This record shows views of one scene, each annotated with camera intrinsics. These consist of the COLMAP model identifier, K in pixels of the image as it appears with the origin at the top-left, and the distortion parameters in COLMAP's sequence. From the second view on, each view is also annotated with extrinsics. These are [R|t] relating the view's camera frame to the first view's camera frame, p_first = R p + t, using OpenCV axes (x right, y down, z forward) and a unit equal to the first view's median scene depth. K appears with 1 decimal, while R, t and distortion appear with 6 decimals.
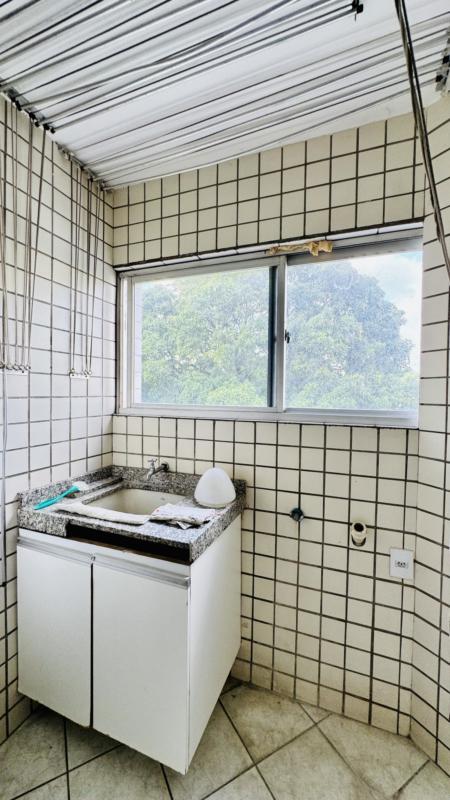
lens RADIAL K [[322.8, 0, 223.3], [0, 322.8, 399.4], [0, 0, 1]] dist [-0.001901, 0.000043]
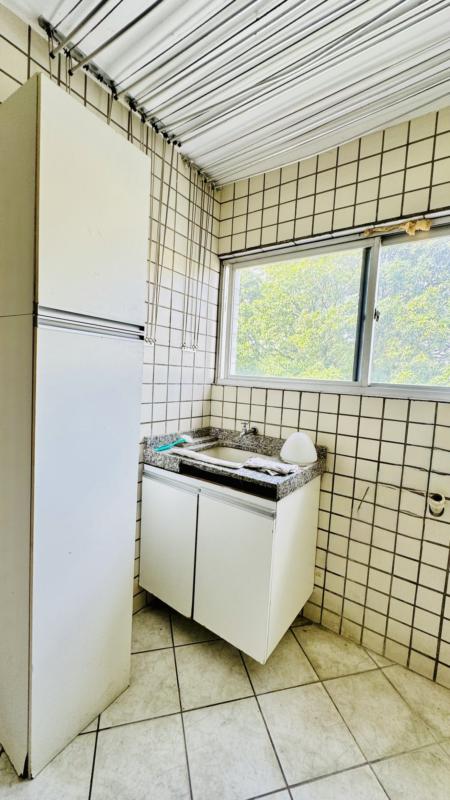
lens RADIAL K [[322.8, 0, 223.3], [0, 322.8, 401.1], [0, 0, 1]] dist [-0.001901, 0.000043]
pose [[0.968646, 0.056744, -0.241878, -0.017693], [-0.044901, 0.997520, 0.054199, 0.053409], [0.244354, -0.041639, 0.968792, -0.164043]]
